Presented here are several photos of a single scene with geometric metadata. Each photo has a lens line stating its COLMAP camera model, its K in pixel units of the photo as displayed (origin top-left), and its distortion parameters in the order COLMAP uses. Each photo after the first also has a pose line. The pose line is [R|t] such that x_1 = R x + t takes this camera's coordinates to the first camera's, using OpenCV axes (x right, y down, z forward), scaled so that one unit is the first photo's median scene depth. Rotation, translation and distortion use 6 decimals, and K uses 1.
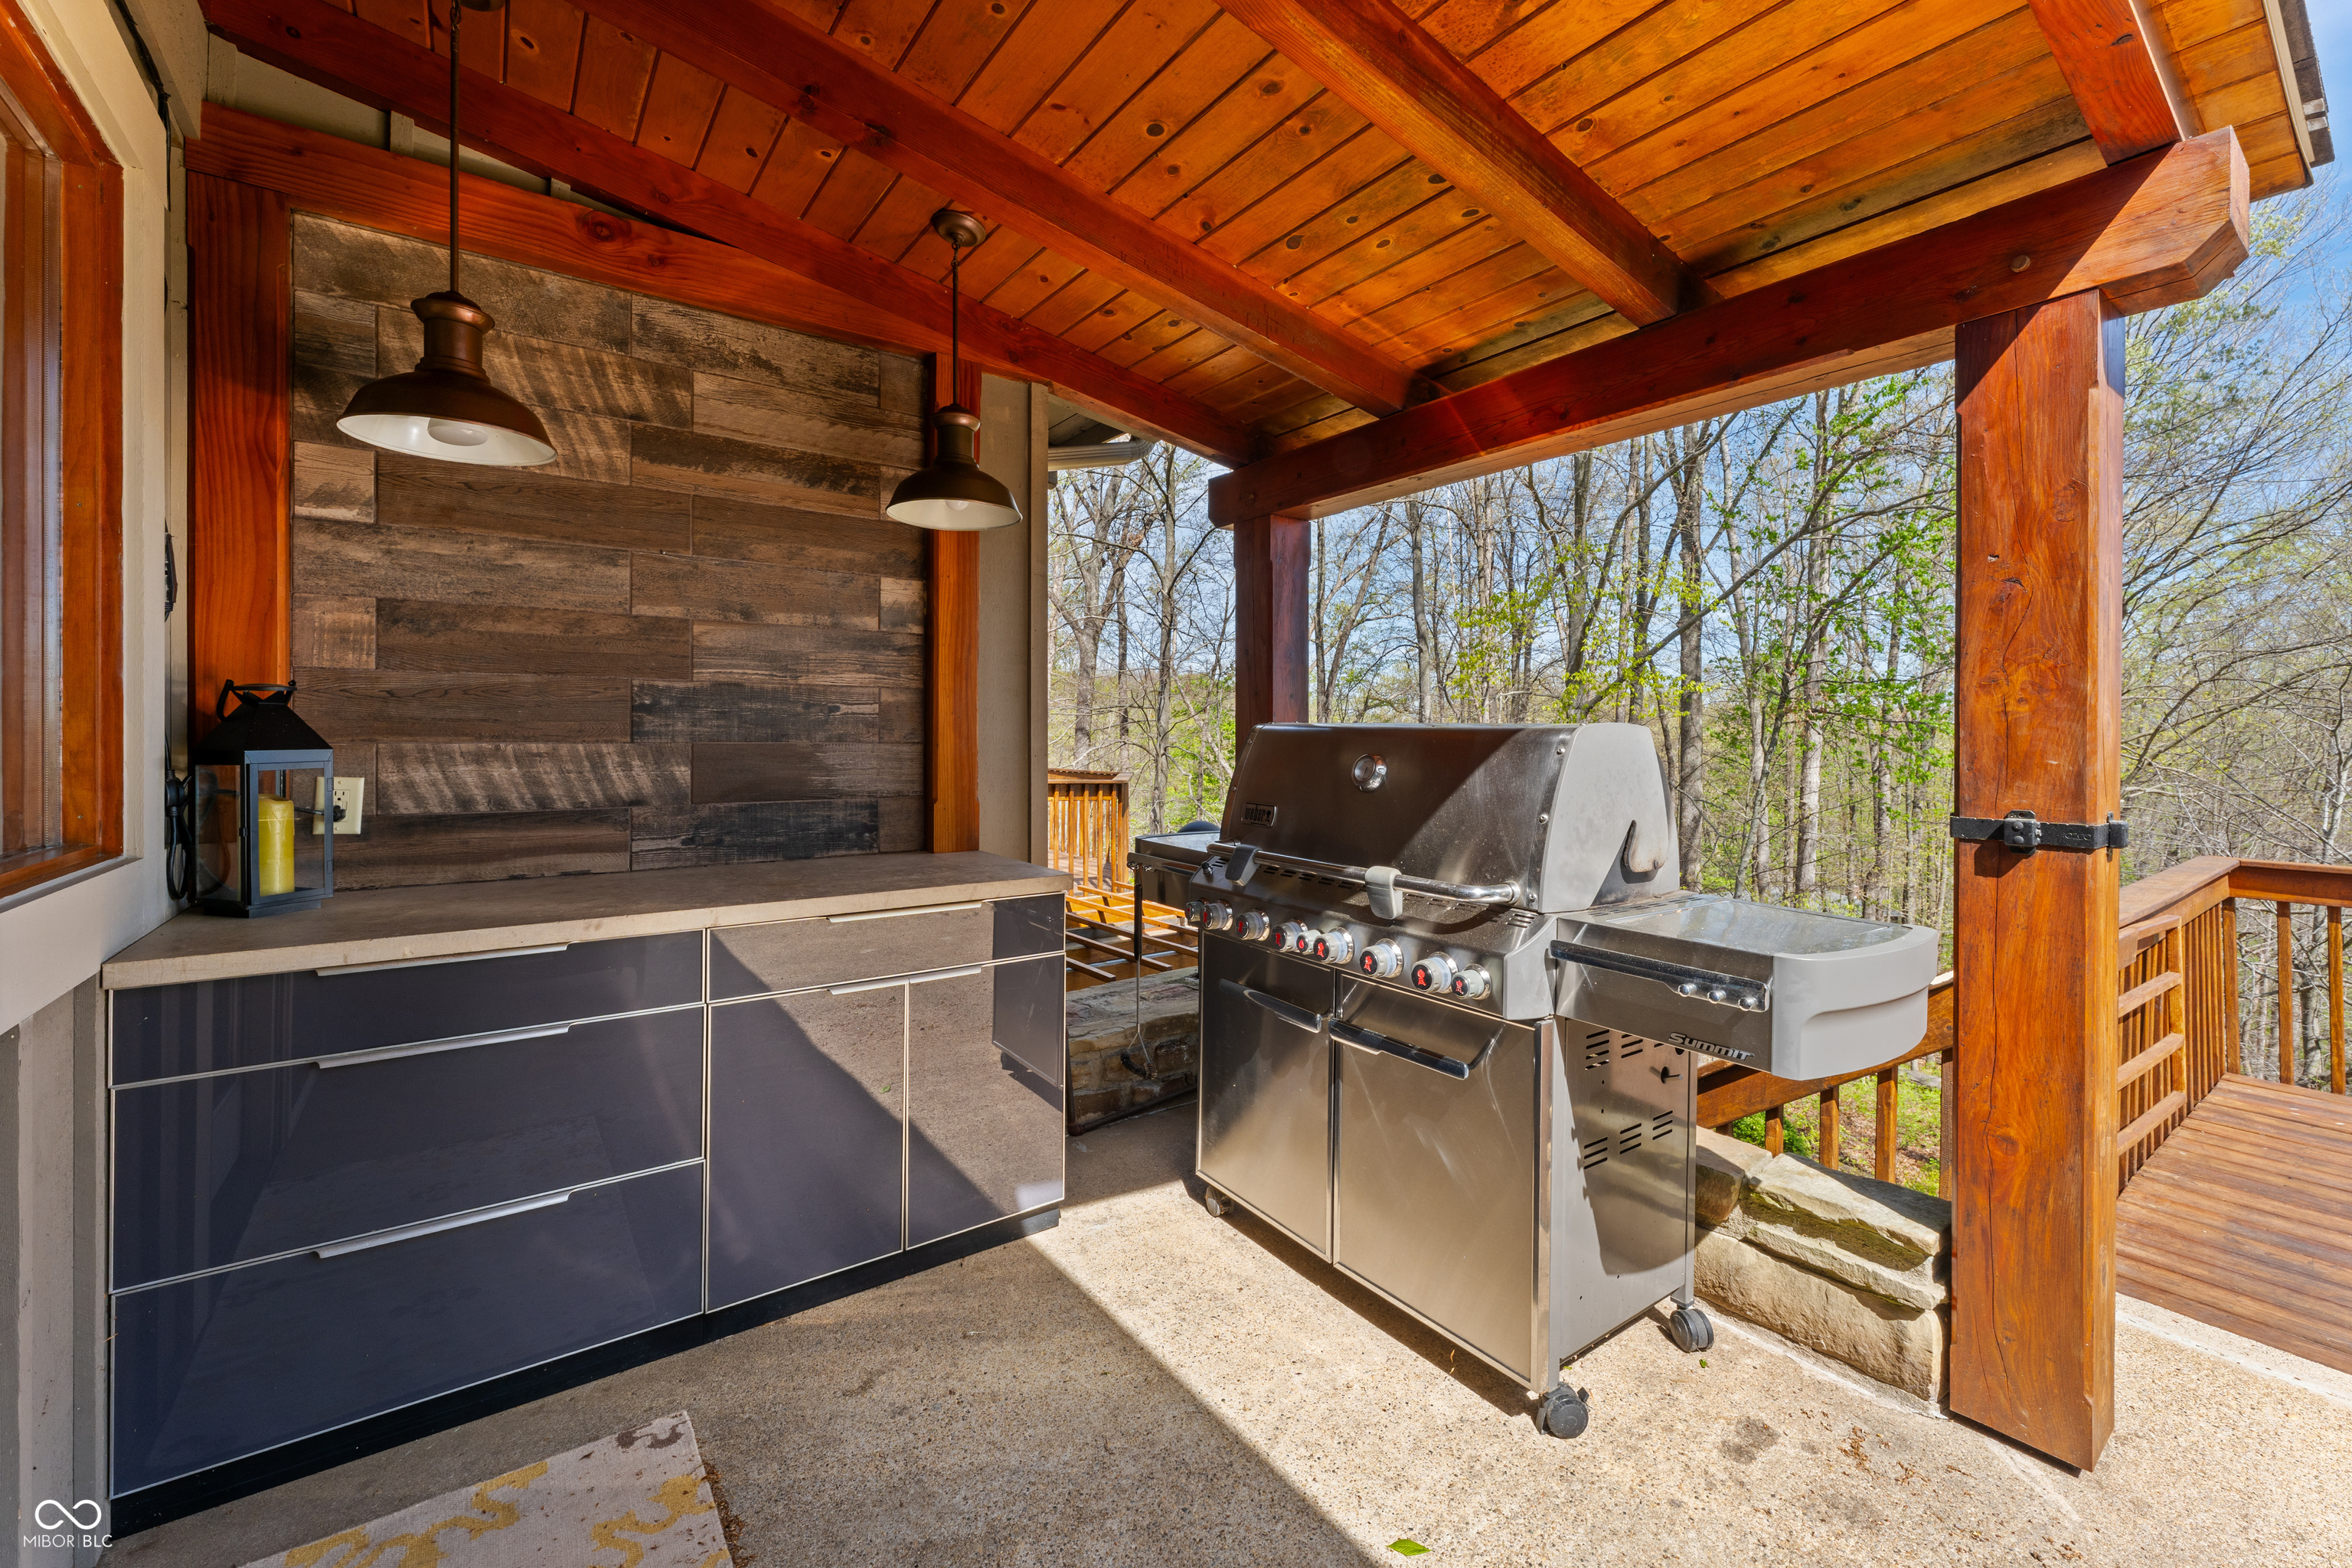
lens RADIAL K [[952.7, 0, 1181.4], [0, 952.7, 732.4], [0, 0, 1]] dist [0.000011, 0.000048]
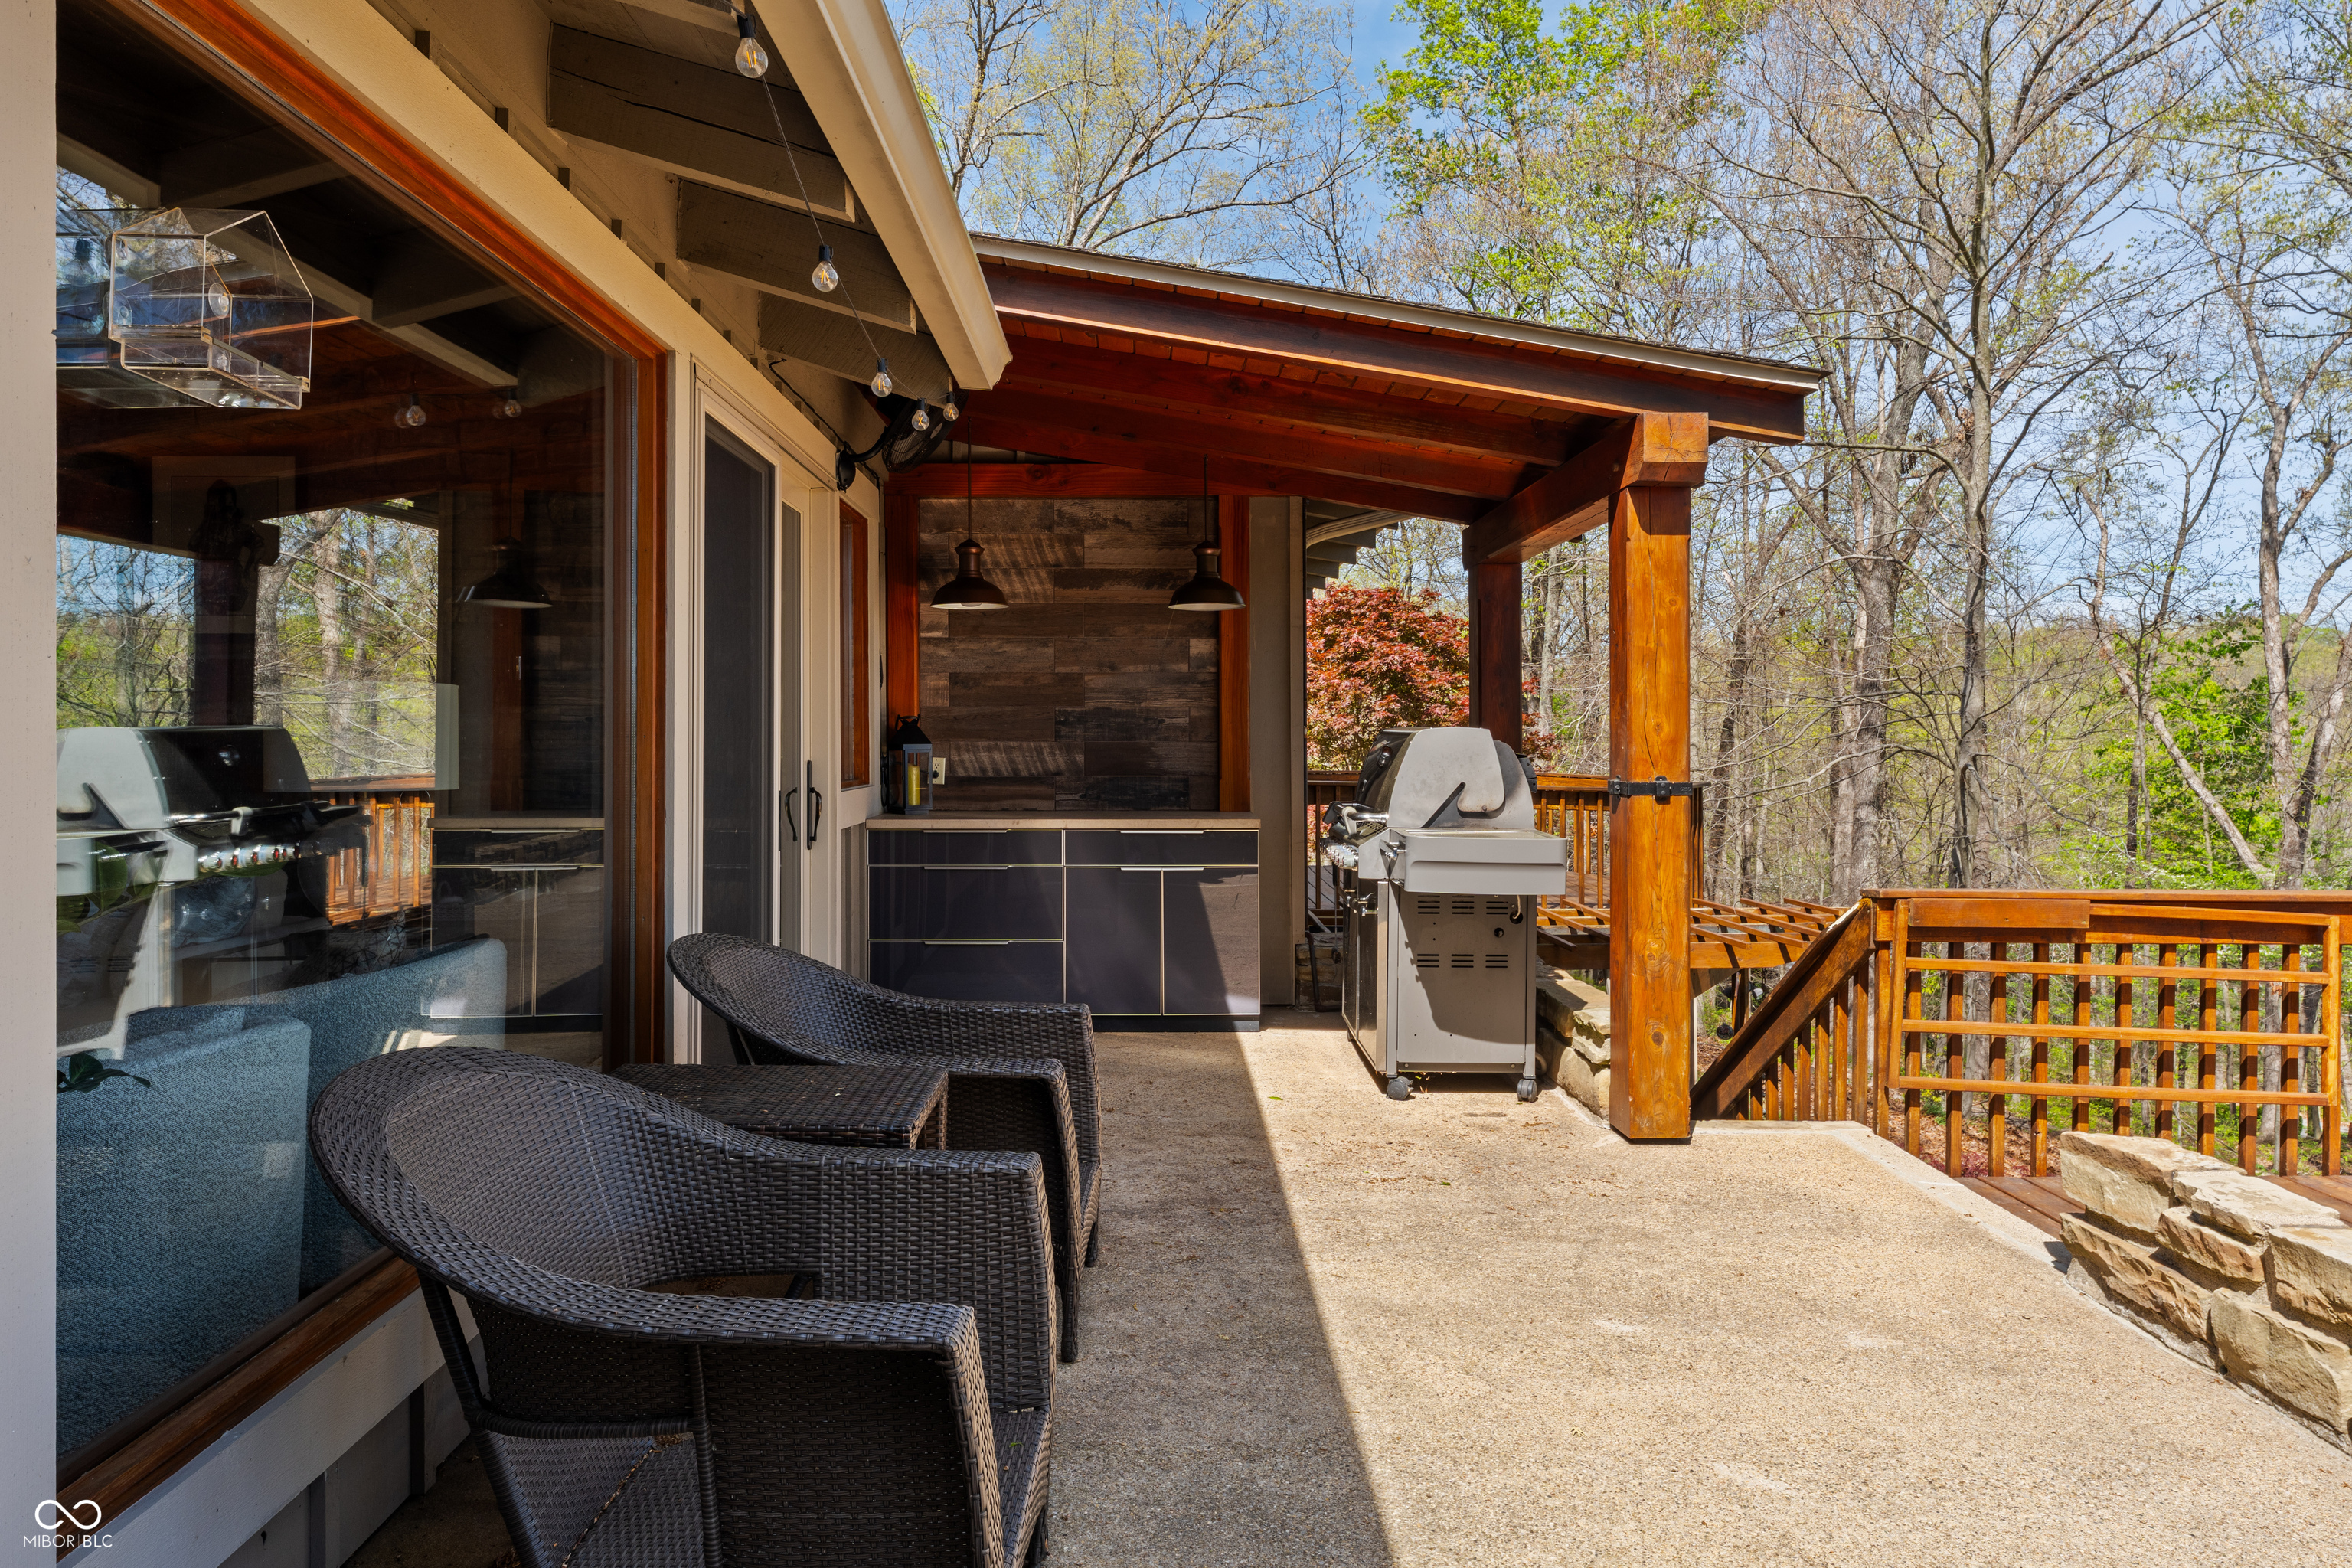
lens RADIAL K [[1537.4, 0, 1179.4], [0, 1537.4, 732.9], [0, 0, 1]] dist [0.008103, 0.002386]
pose [[0.820160, -0.005842, -0.572104, 1.360817], [0.004997, 0.999983, -0.003048, 0.004479], [0.572112, -0.000359, 0.820175, -1.343613]]
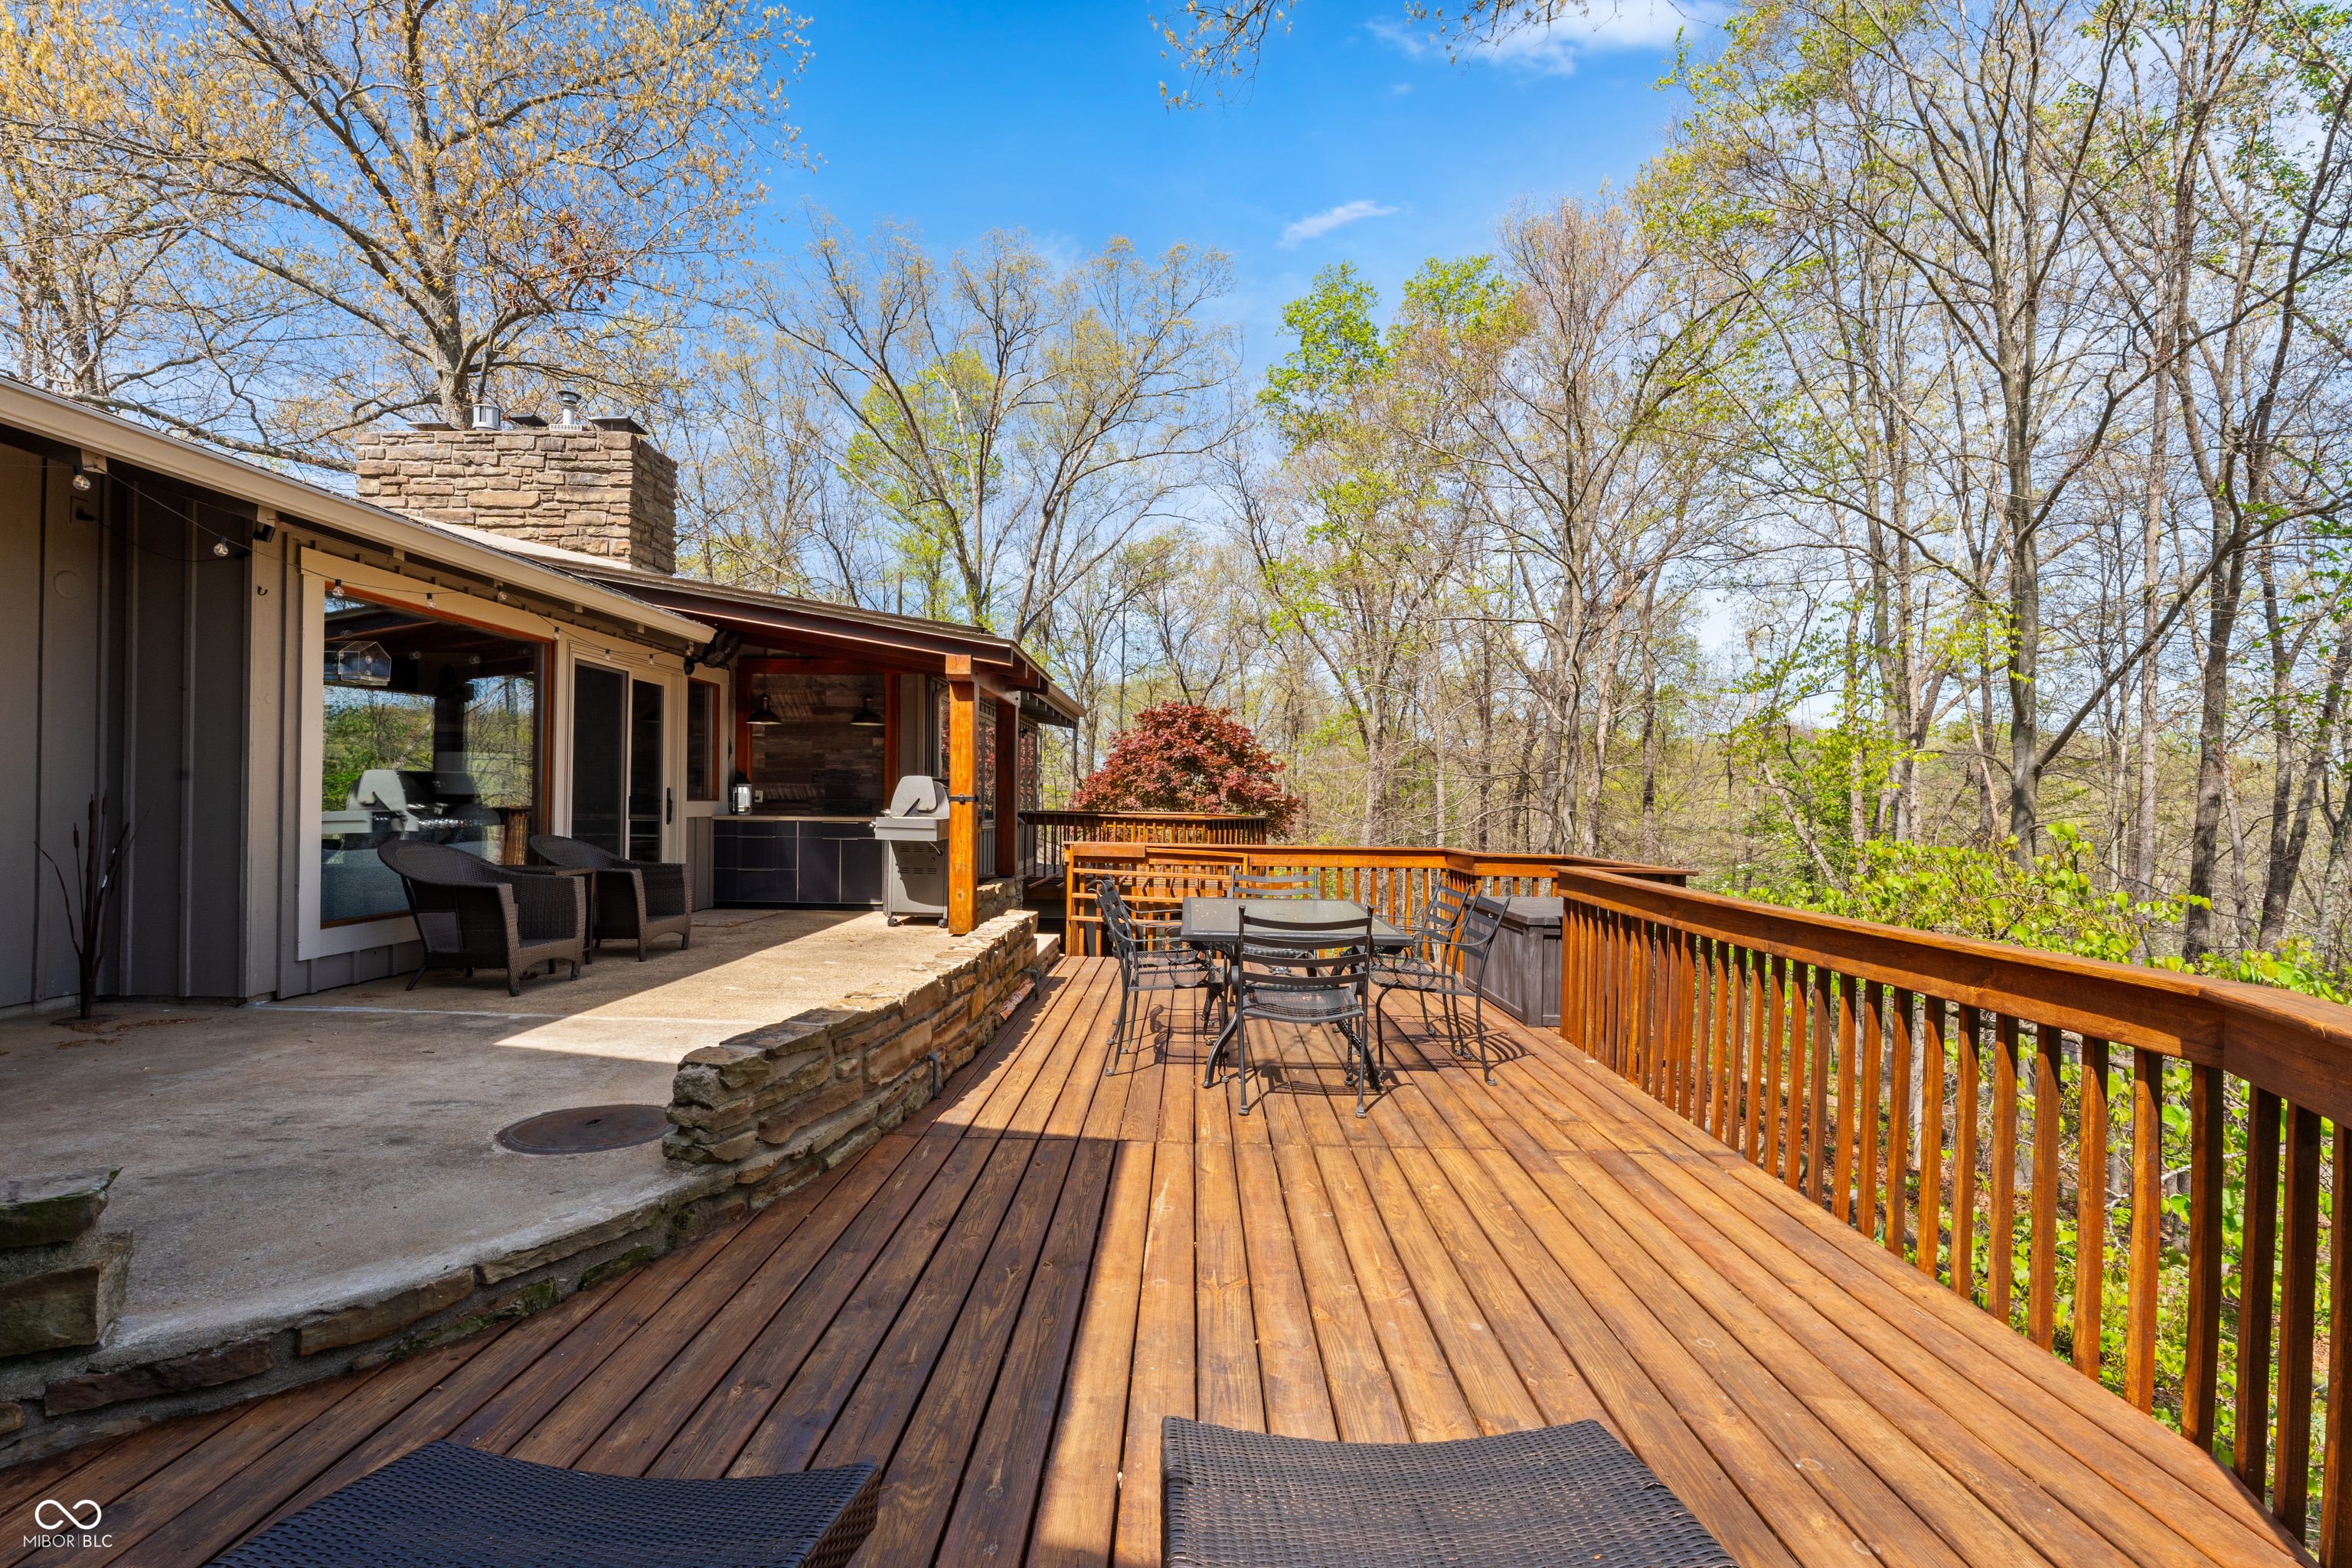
lens RADIAL K [[1090.5, 0, 1177.8], [0, 1090.5, 800.3], [0, 0, 1]] dist [-0.001376, 0.000253]
pose [[0.796397, 0.003043, -0.604766, 3.604067], [-0.006959, 0.999967, -0.004133, 0.093475], [0.604734, 0.007500, 0.796392, -1.832908]]
